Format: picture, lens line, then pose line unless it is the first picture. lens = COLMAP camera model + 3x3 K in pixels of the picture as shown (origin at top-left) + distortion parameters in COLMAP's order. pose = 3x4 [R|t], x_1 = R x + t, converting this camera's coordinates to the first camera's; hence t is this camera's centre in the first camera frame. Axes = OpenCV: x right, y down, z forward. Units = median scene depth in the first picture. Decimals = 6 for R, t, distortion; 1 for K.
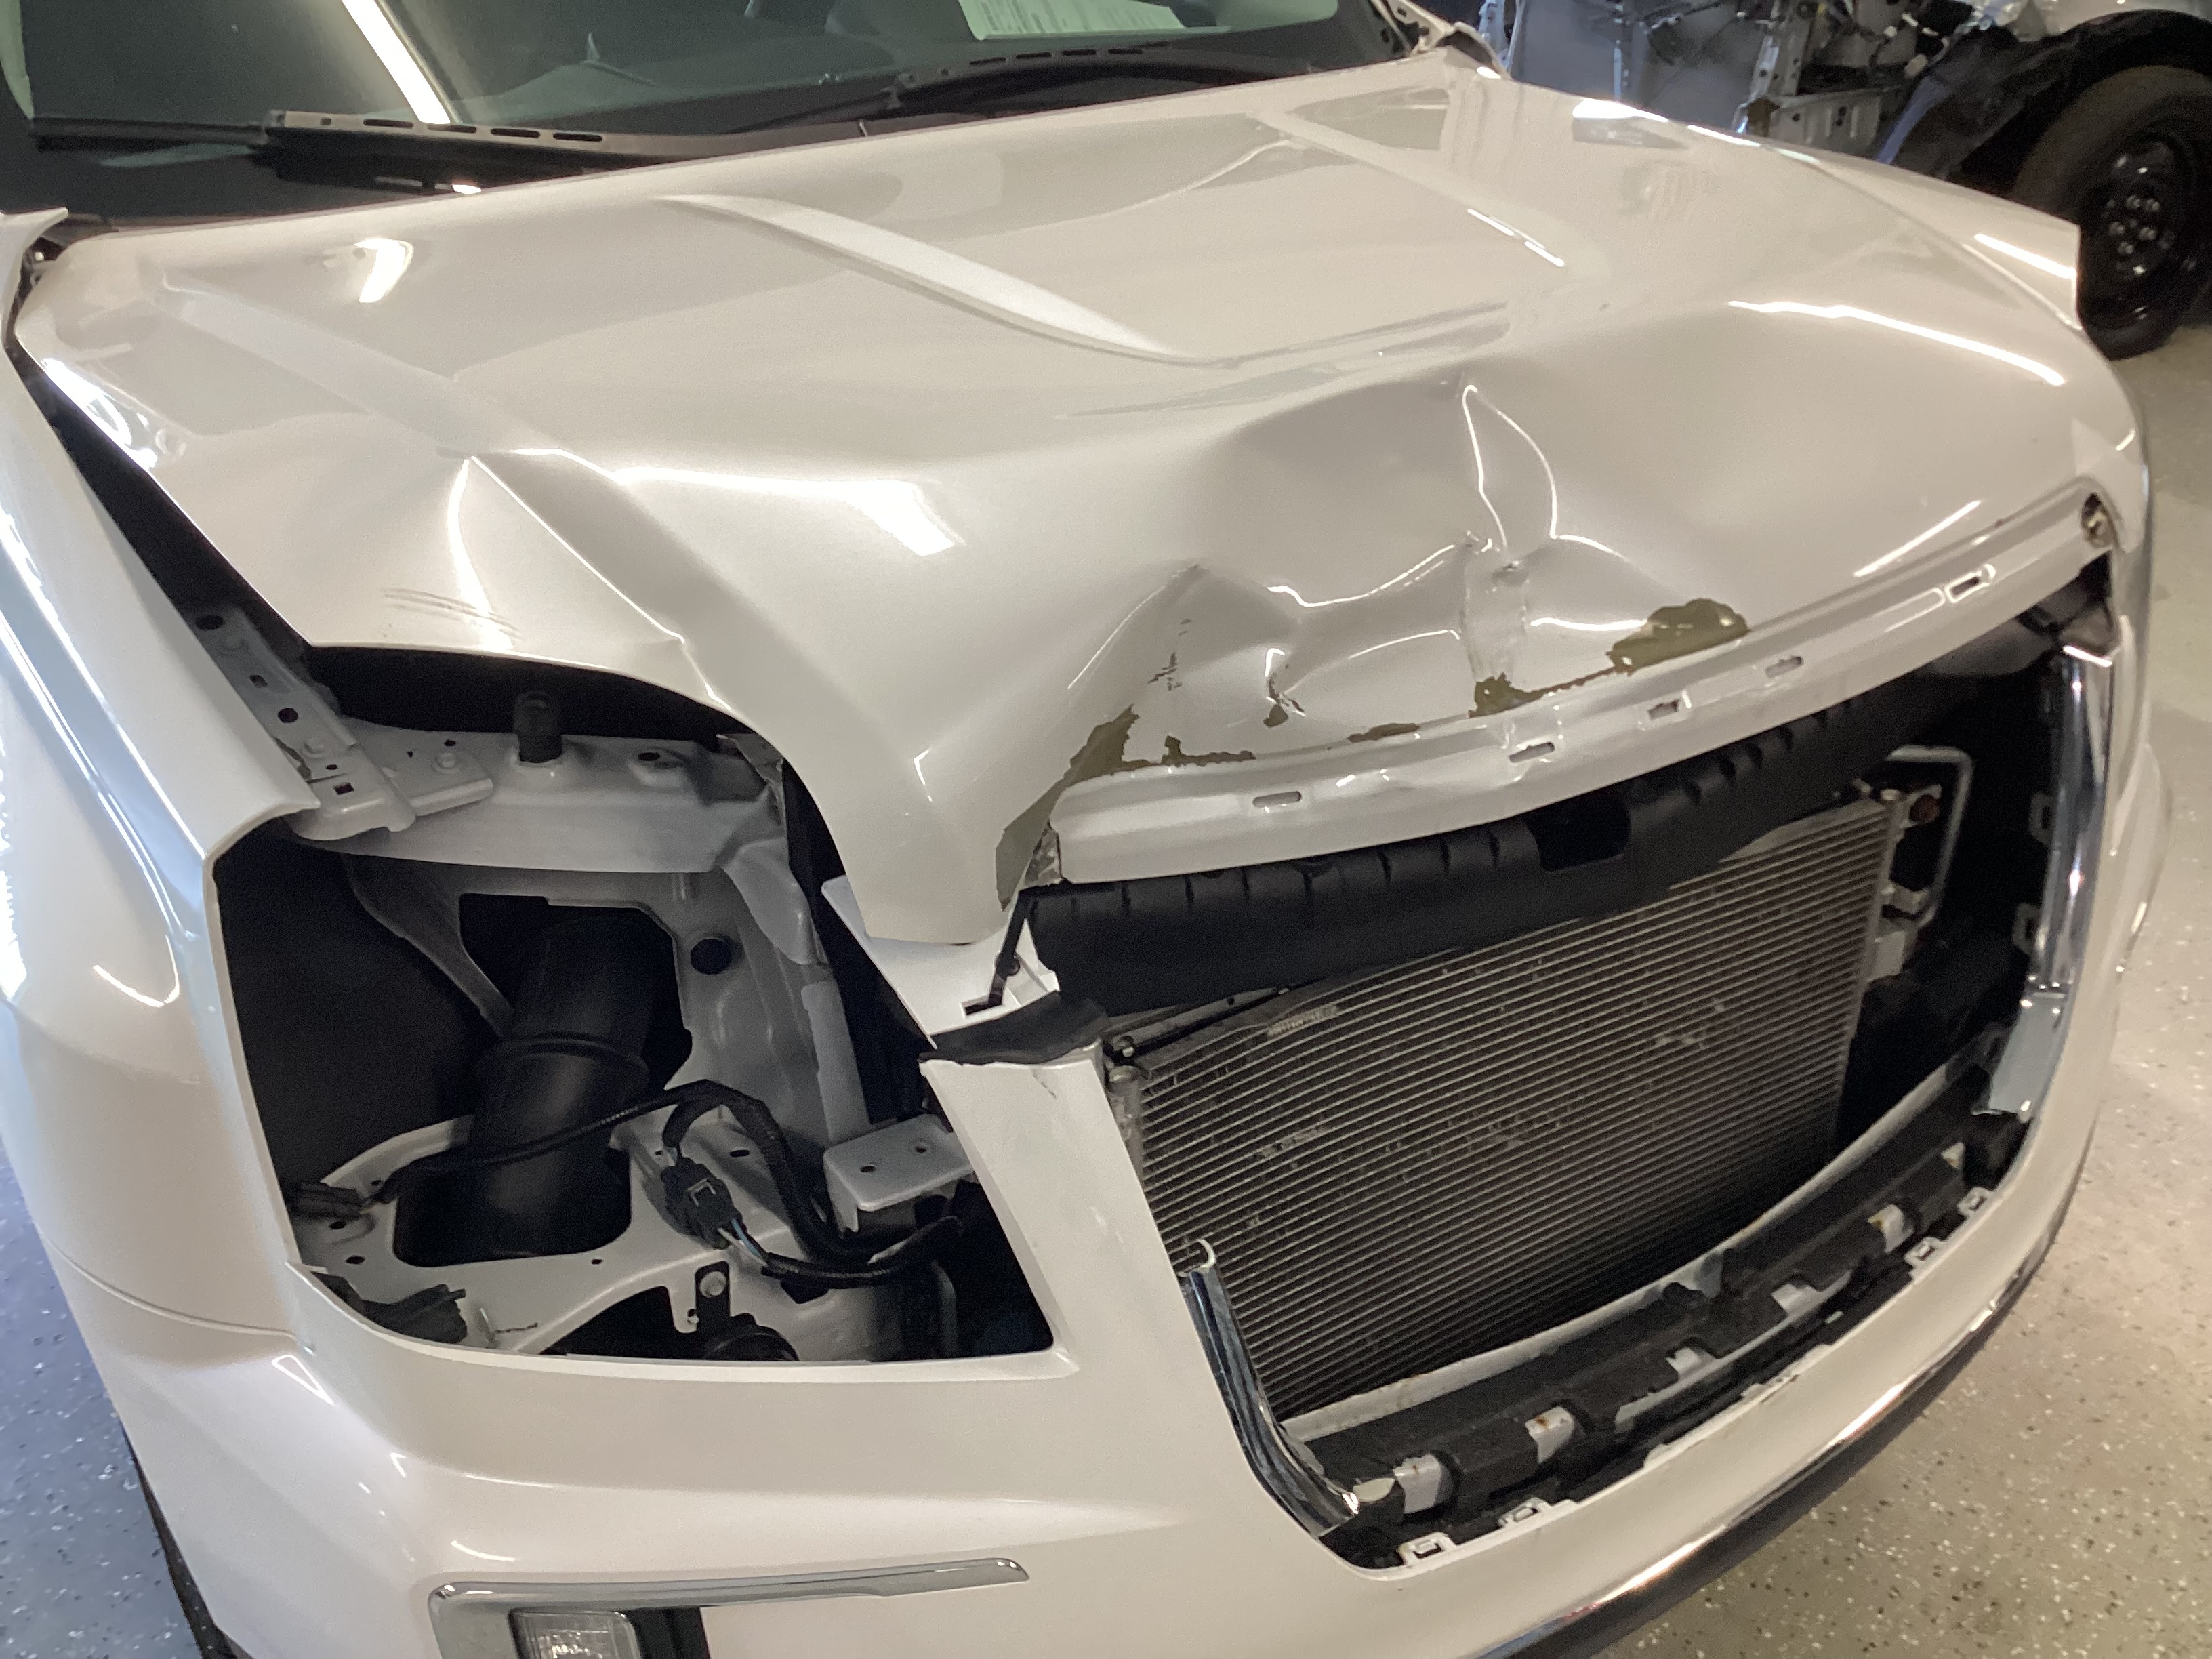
lens RADIAL K [[1987.7, 0, 1106.0], [0, 1987.7, 829.5], [0, 0, 1]] dist [0.131407, -0.251810]
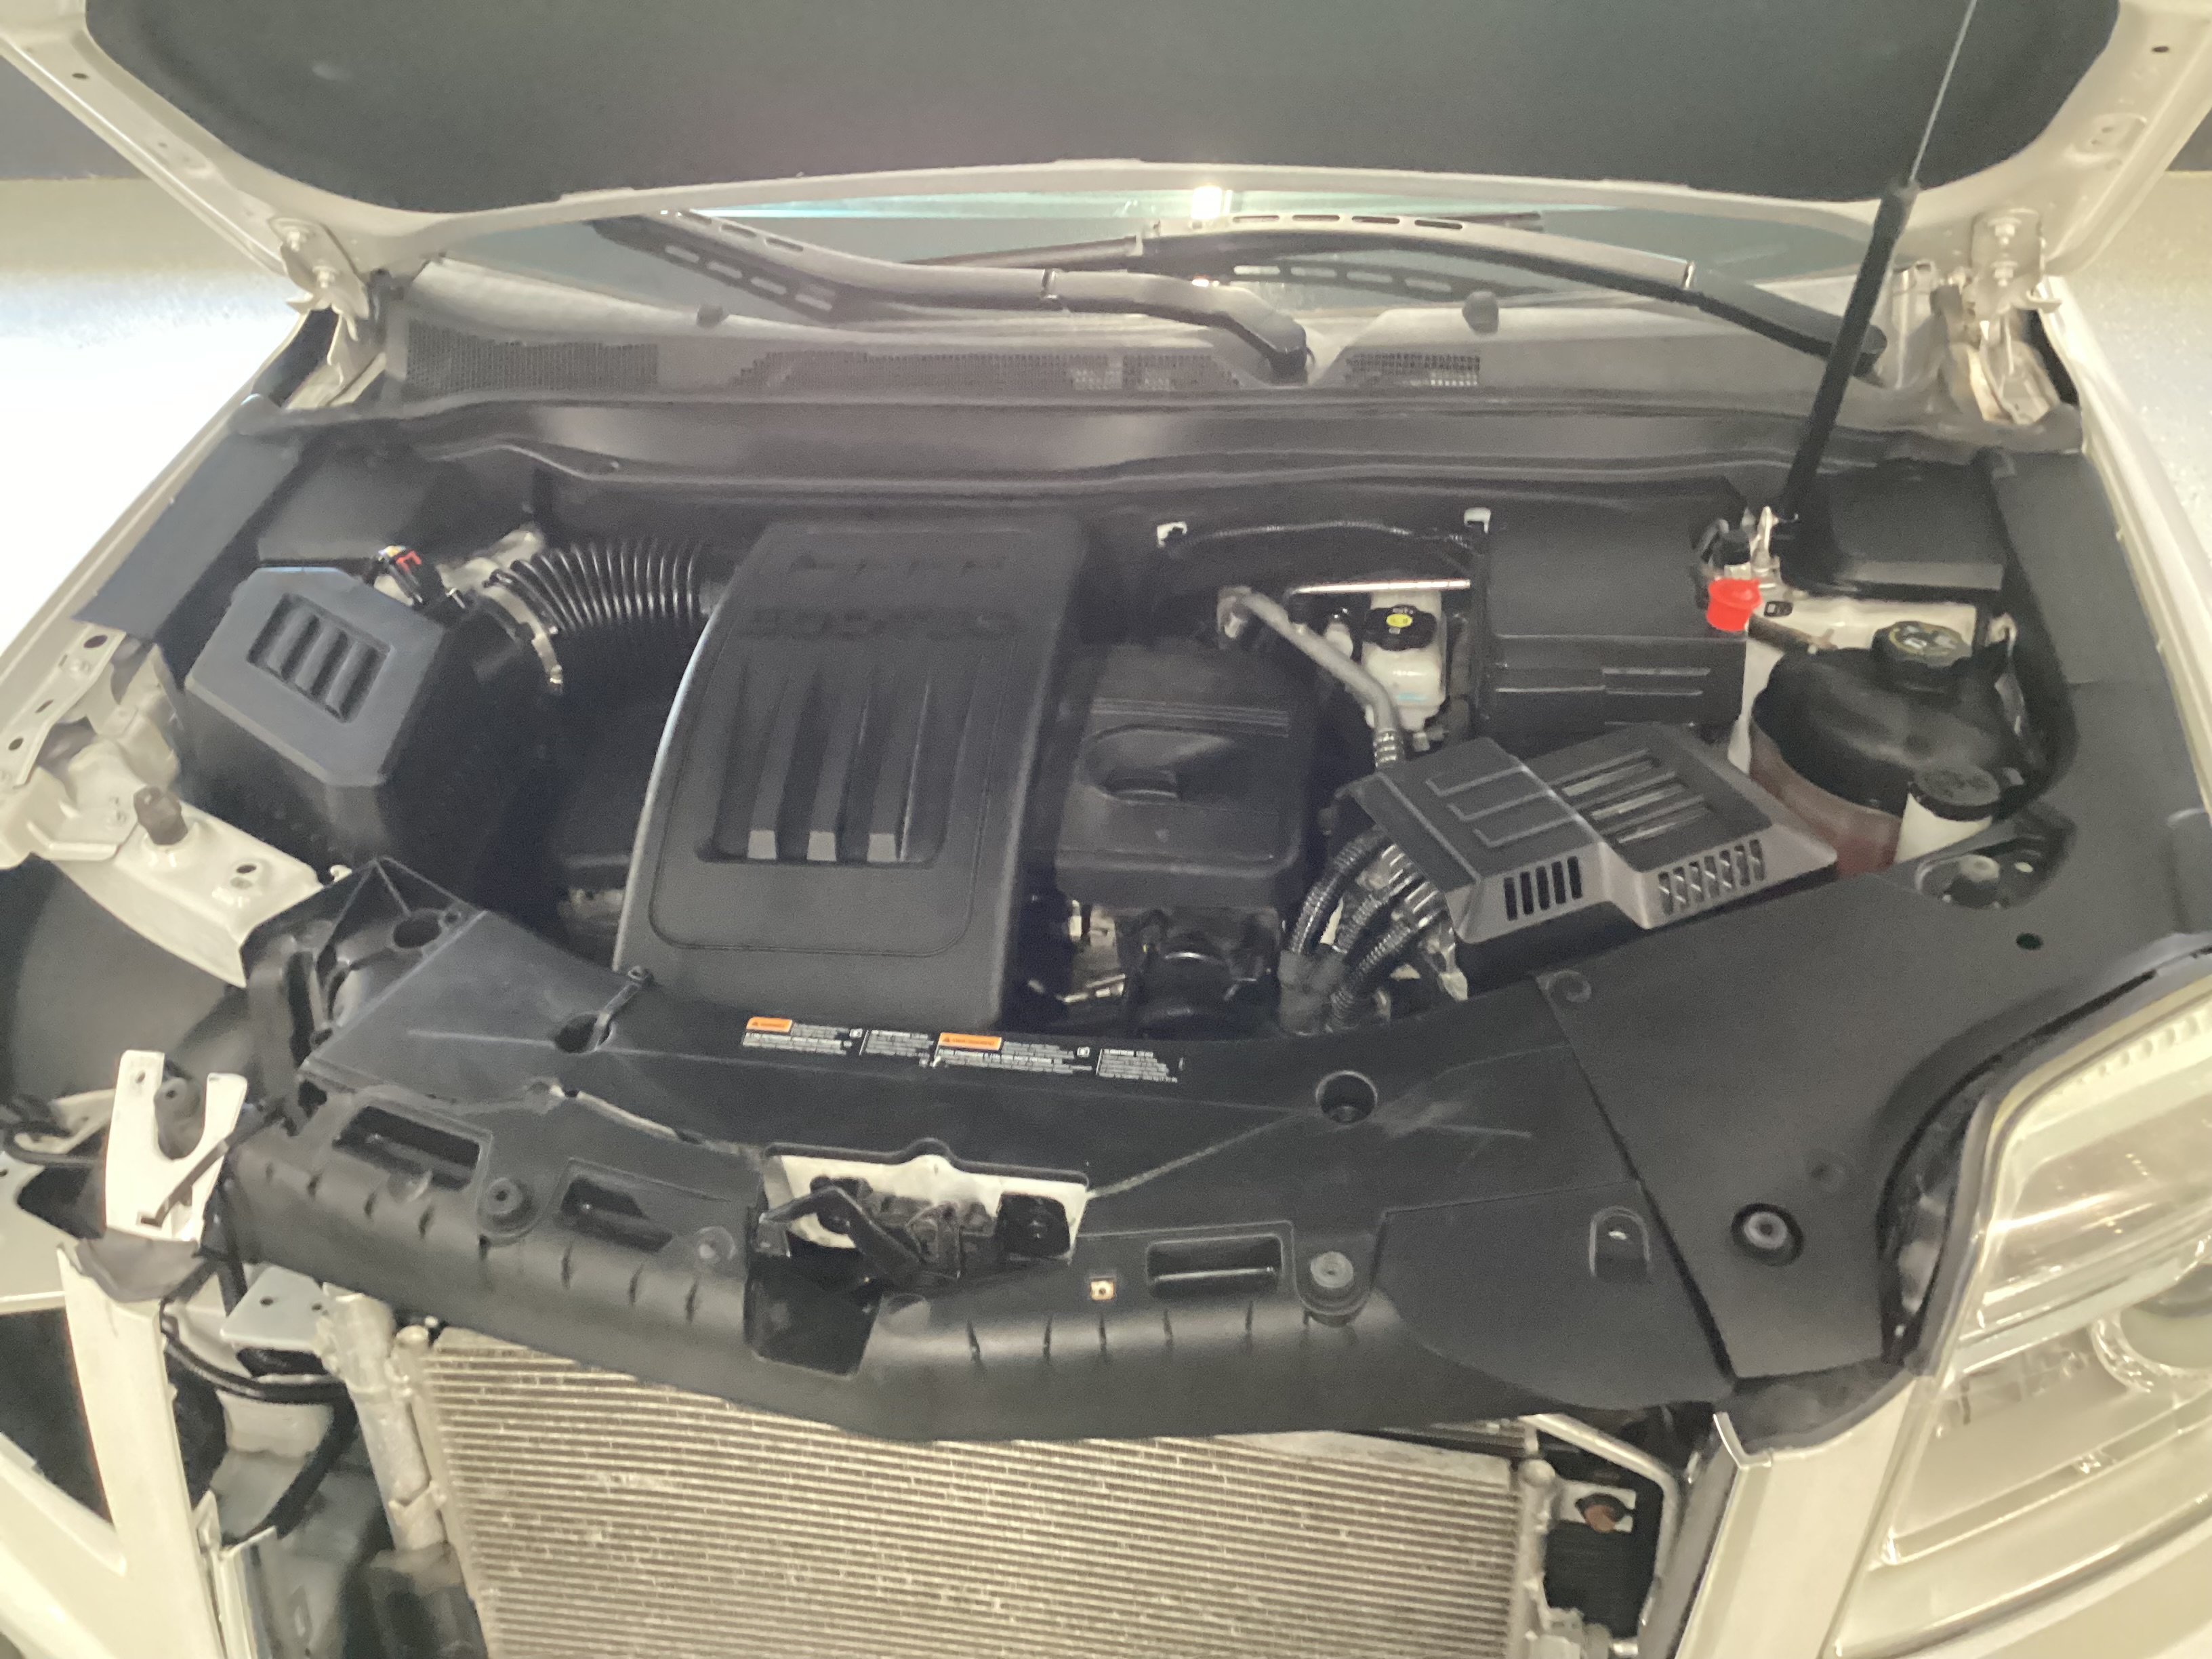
lens RADIAL K [[2012.6, 0, 1105.4], [0, 2012.6, 821.9], [0, 0, 1]] dist [0.126852, -0.267163]
pose [[0.753105, 0.335839, -0.565726, 0.742634], [-0.299979, 0.940595, 0.159039, -0.375582], [0.585530, 0.049933, 0.809111, 0.365173]]
